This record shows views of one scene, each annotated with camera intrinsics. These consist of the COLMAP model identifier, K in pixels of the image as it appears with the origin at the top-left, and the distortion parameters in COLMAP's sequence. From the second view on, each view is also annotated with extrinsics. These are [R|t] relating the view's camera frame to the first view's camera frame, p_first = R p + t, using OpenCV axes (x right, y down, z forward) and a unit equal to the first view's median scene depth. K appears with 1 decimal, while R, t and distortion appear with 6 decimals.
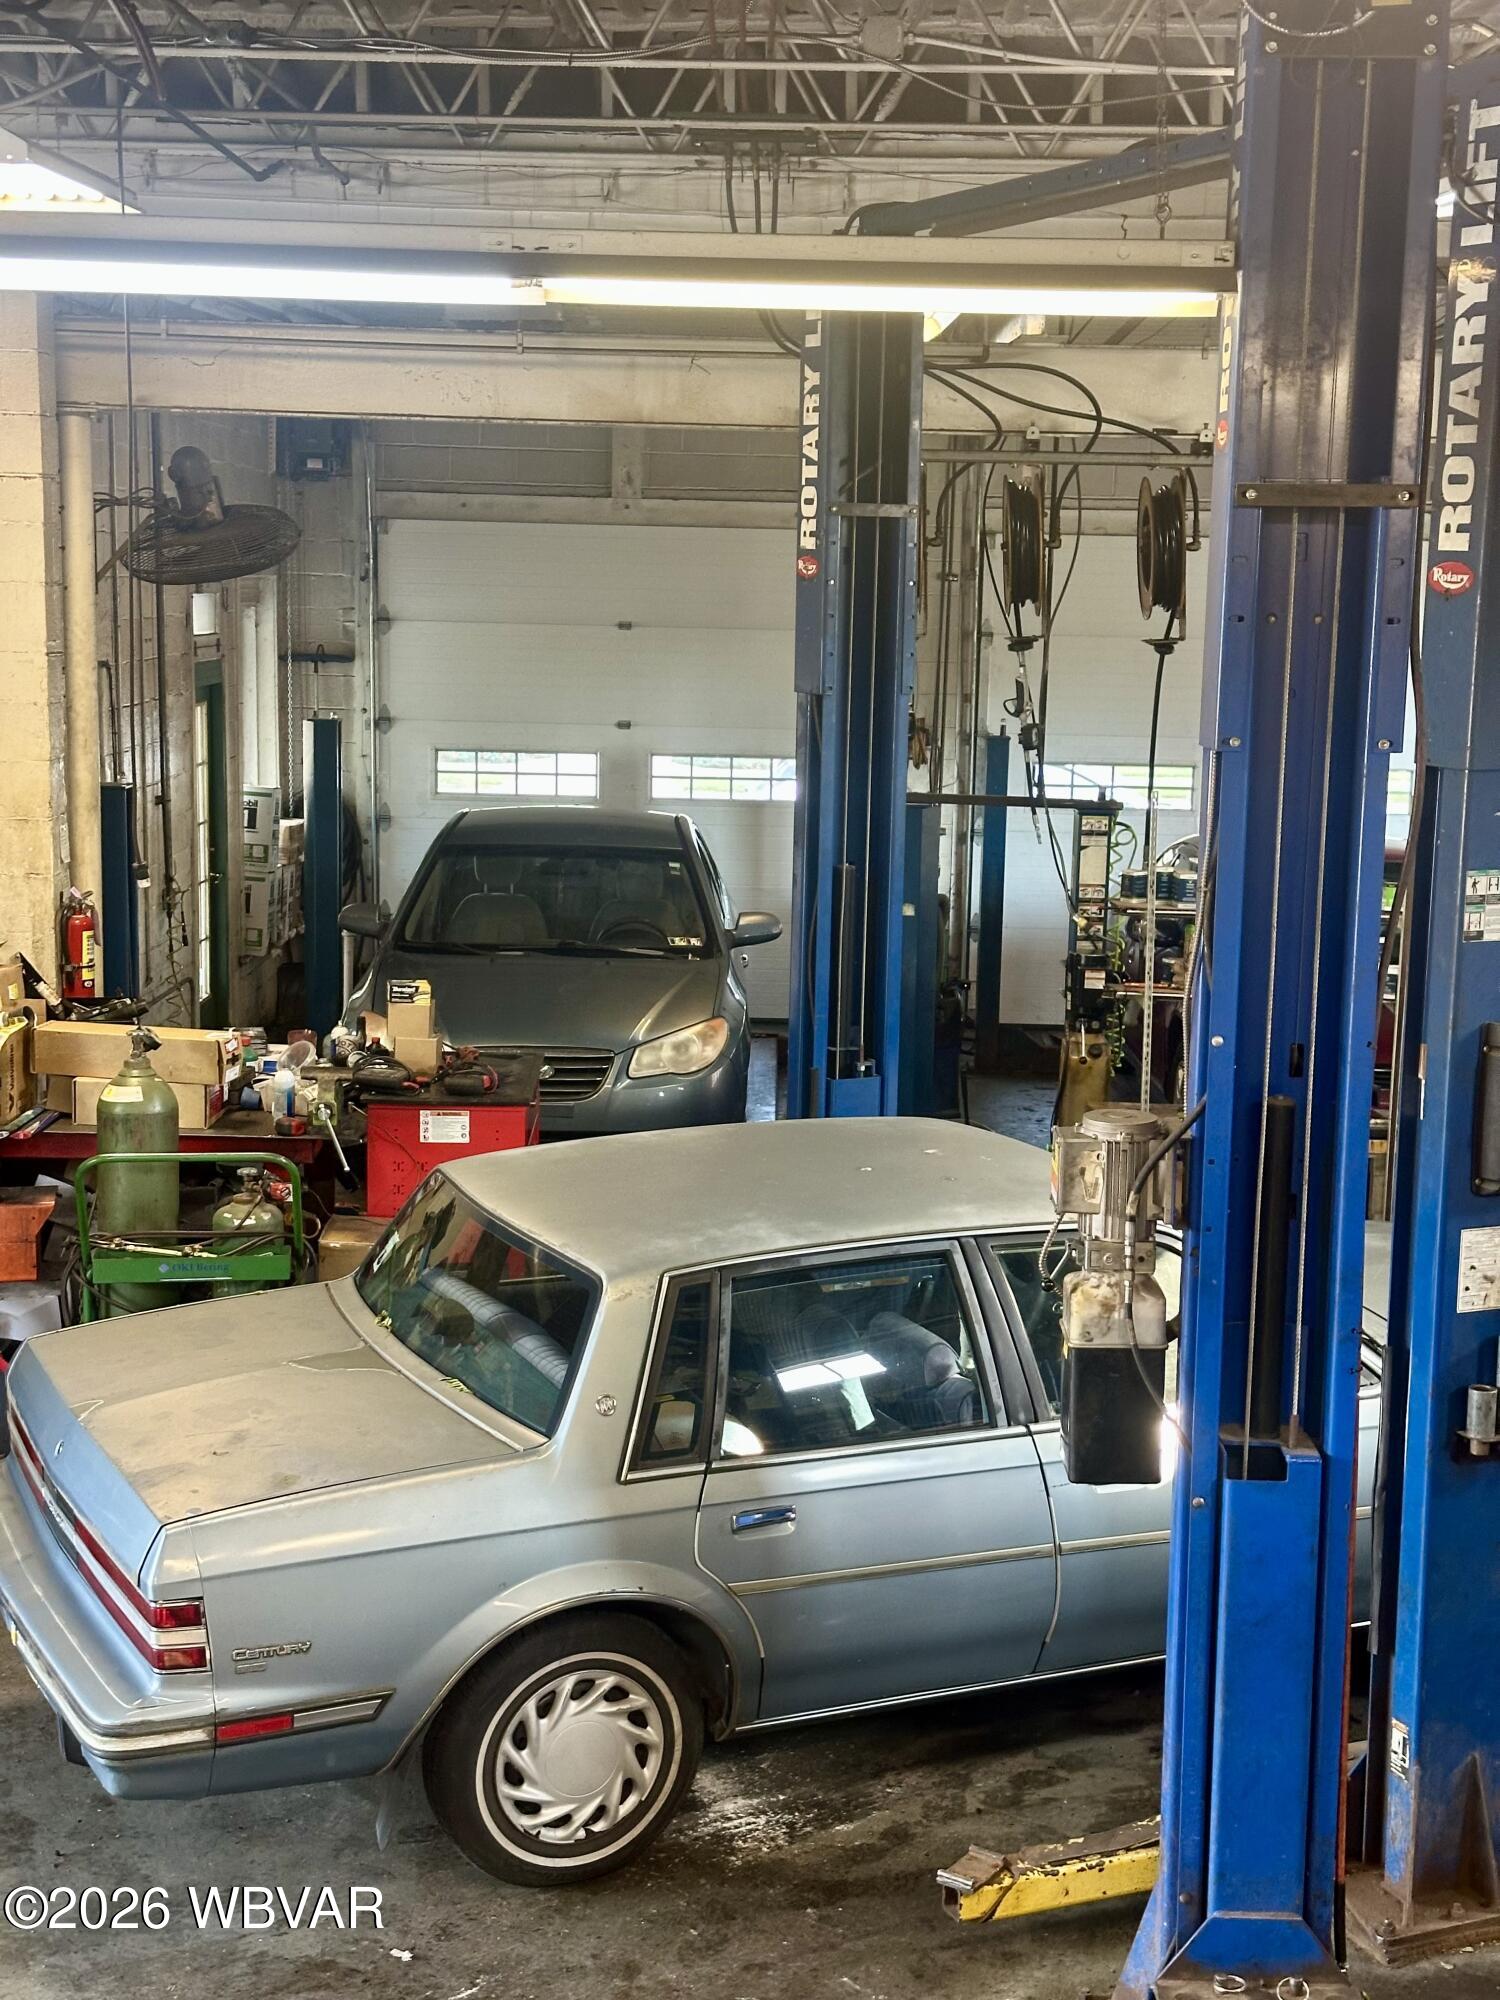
lens RADIAL K [[2830.3, 0, 750.0], [0, 2830.3, 1000.0], [0, 0, 1]] dist [0.081963, 0.003874]
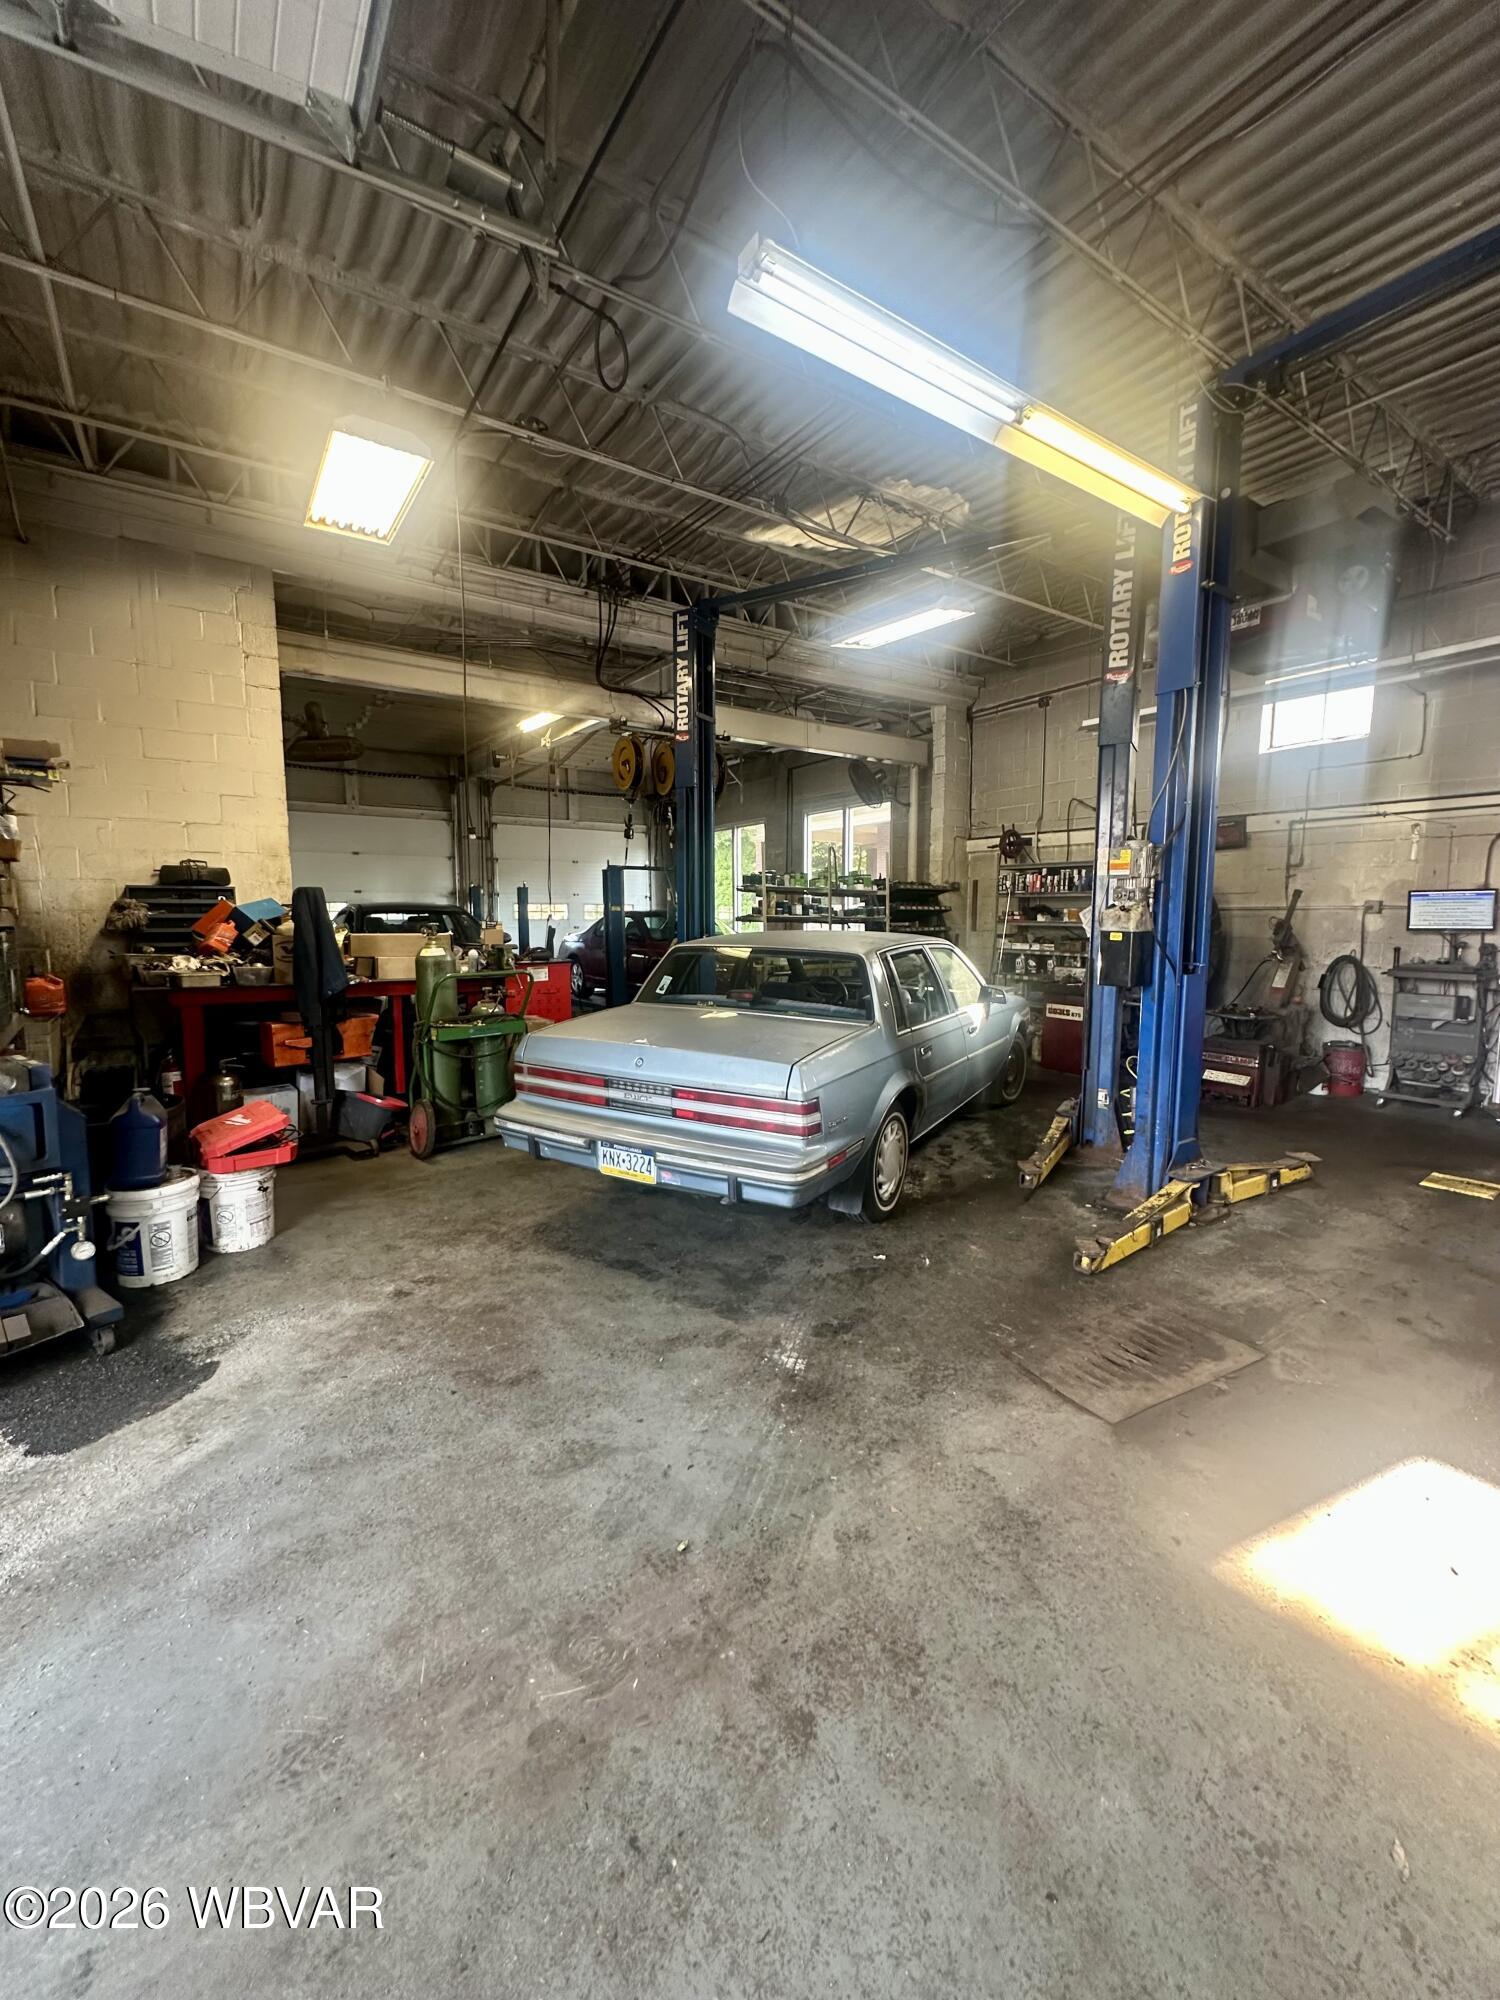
lens RADIAL K [[814.8, 0, 750.0], [0, 814.8, 1000.0], [0, 0, 1]] dist [-0.001942, -0.000103]
pose [[0.816844, -0.081783, 0.571032, -0.532239], [0.106596, 0.994251, -0.010086, 0.139515], [-0.566924, 0.069108, 0.820866, 0.544514]]
